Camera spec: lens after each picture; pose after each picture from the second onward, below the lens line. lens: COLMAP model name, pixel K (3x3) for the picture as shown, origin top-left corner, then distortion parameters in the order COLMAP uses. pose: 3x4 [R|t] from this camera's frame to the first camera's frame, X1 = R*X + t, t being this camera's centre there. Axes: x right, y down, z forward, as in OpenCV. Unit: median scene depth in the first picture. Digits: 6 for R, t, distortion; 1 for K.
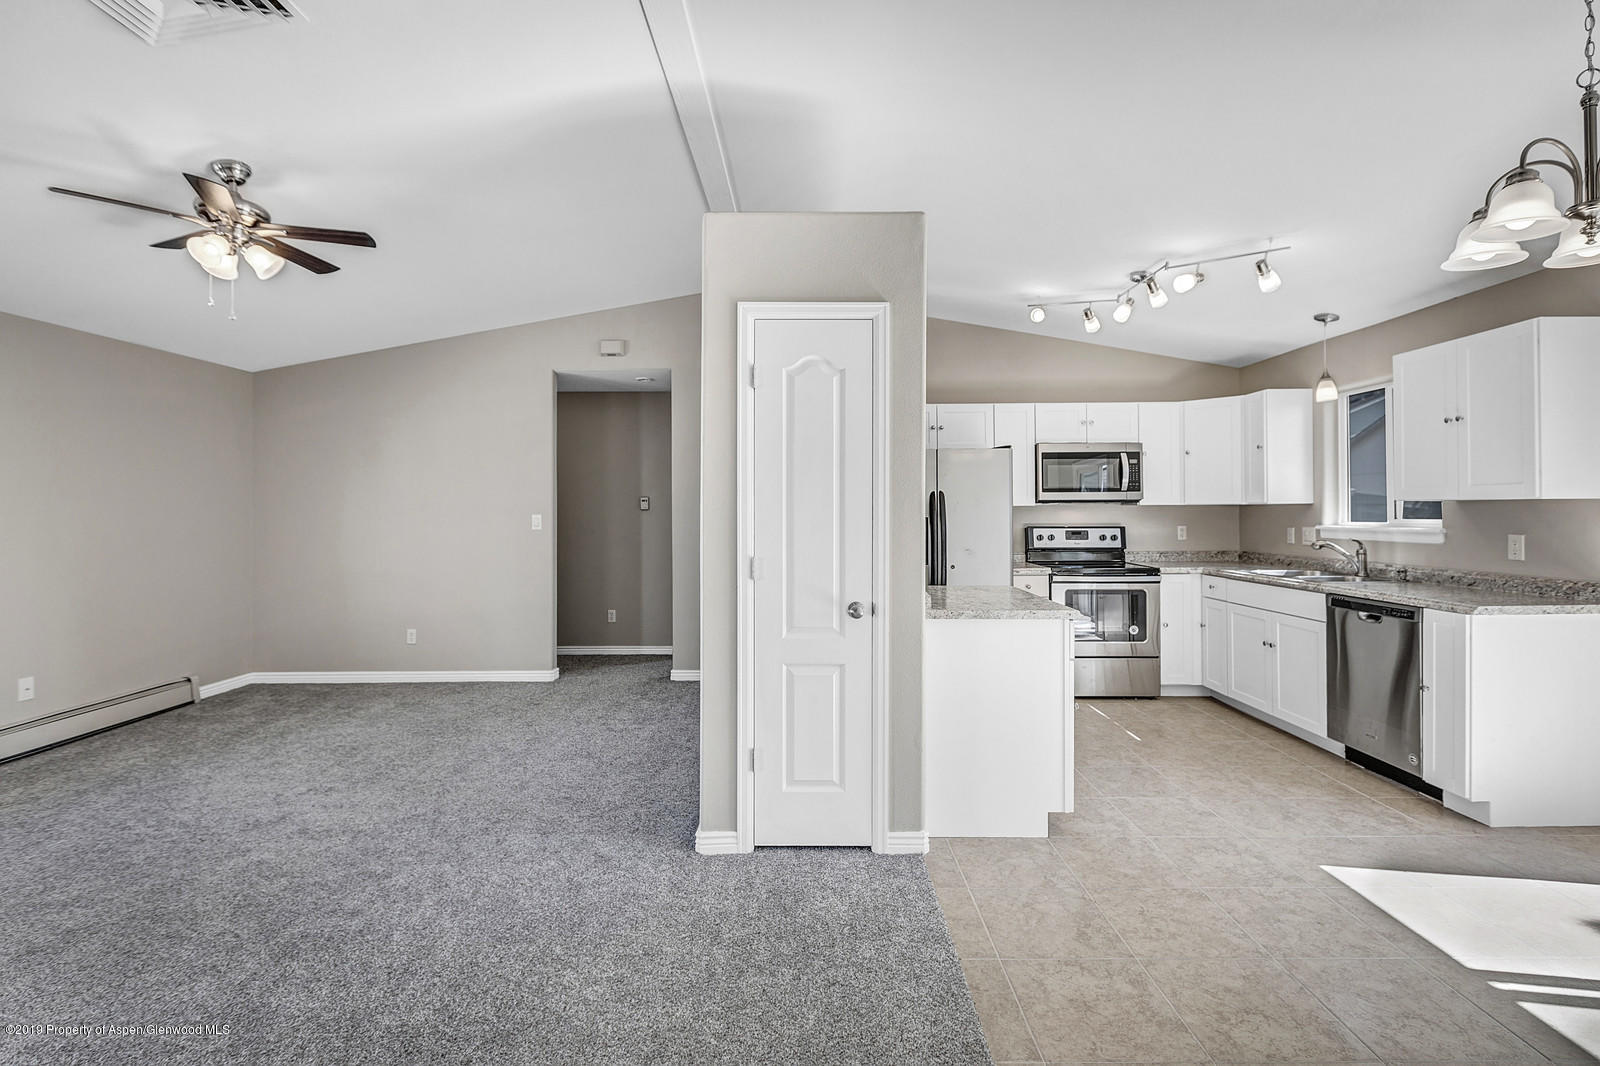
lens RADIAL K [[725.4, 0, 803.2], [0, 725.4, 510.8], [0, 0, 1]] dist [0.011917, -0.004972]
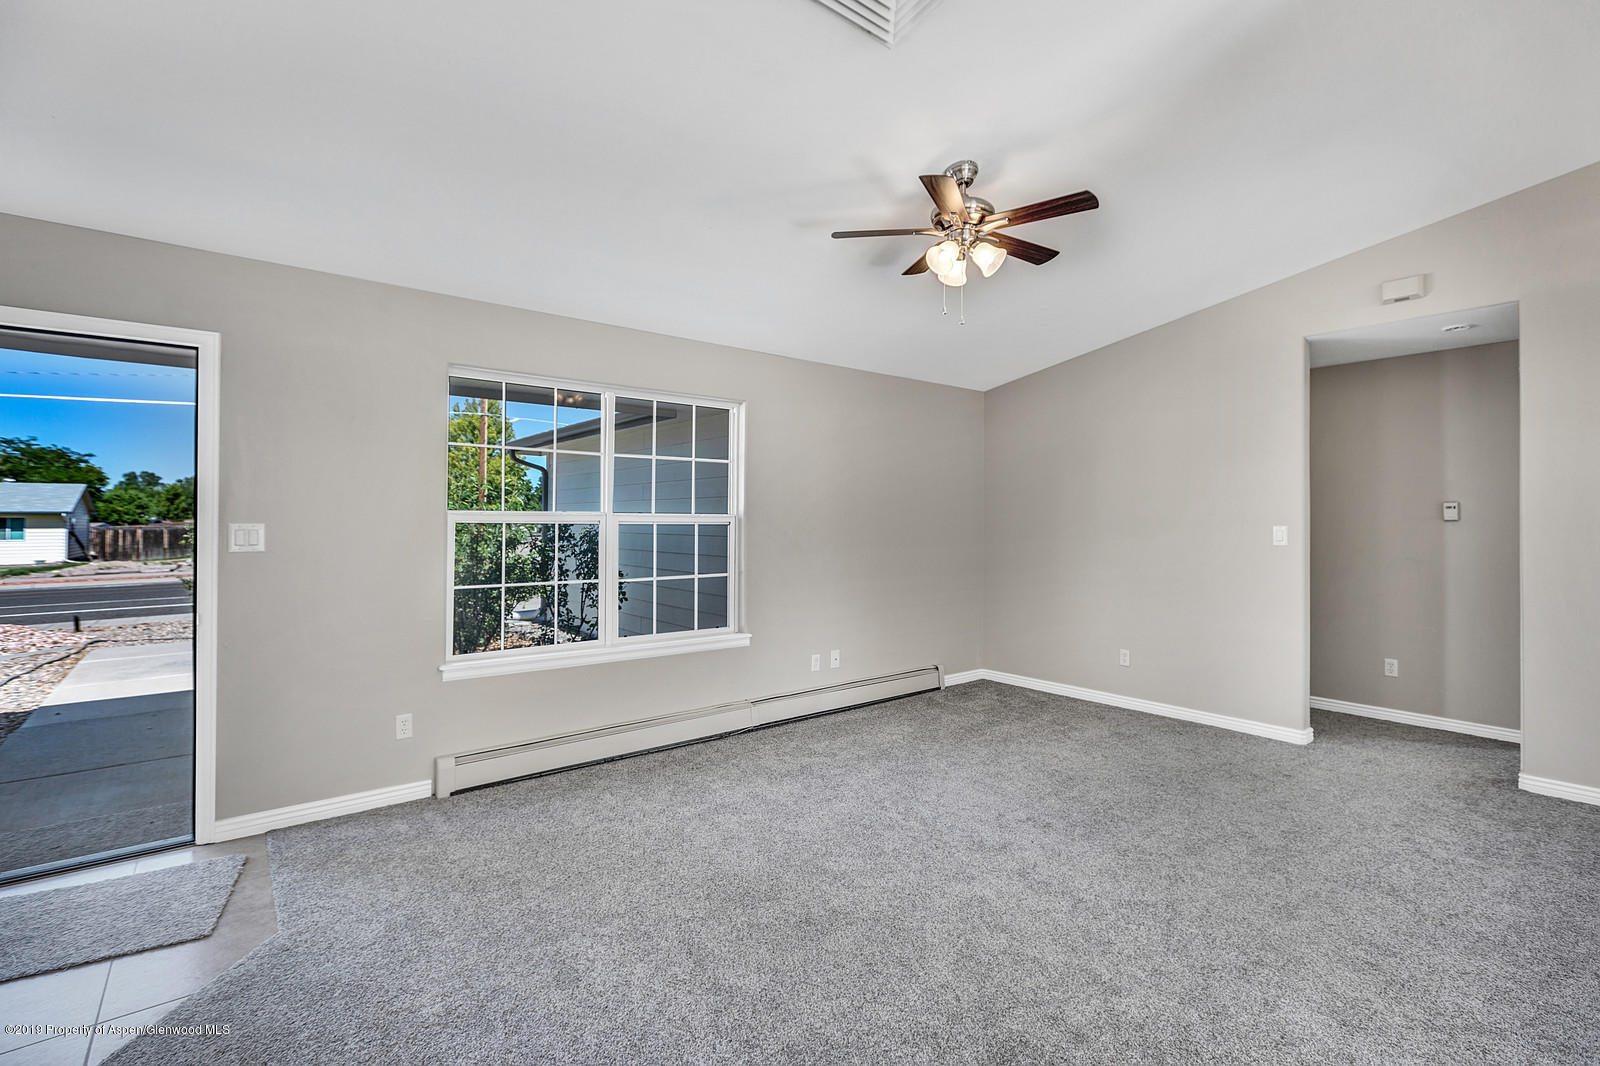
lens RADIAL K [[725.4, 0, 803.2], [0, 725.4, 510.8], [0, 0, 1]] dist [0.011917, -0.004972]
pose [[0.623969, -0.004579, -0.781436, -0.142408], [-0.005741, 0.999929, -0.010443, 0.000411], [0.781428, 0.011002, 0.623899, 0.211590]]
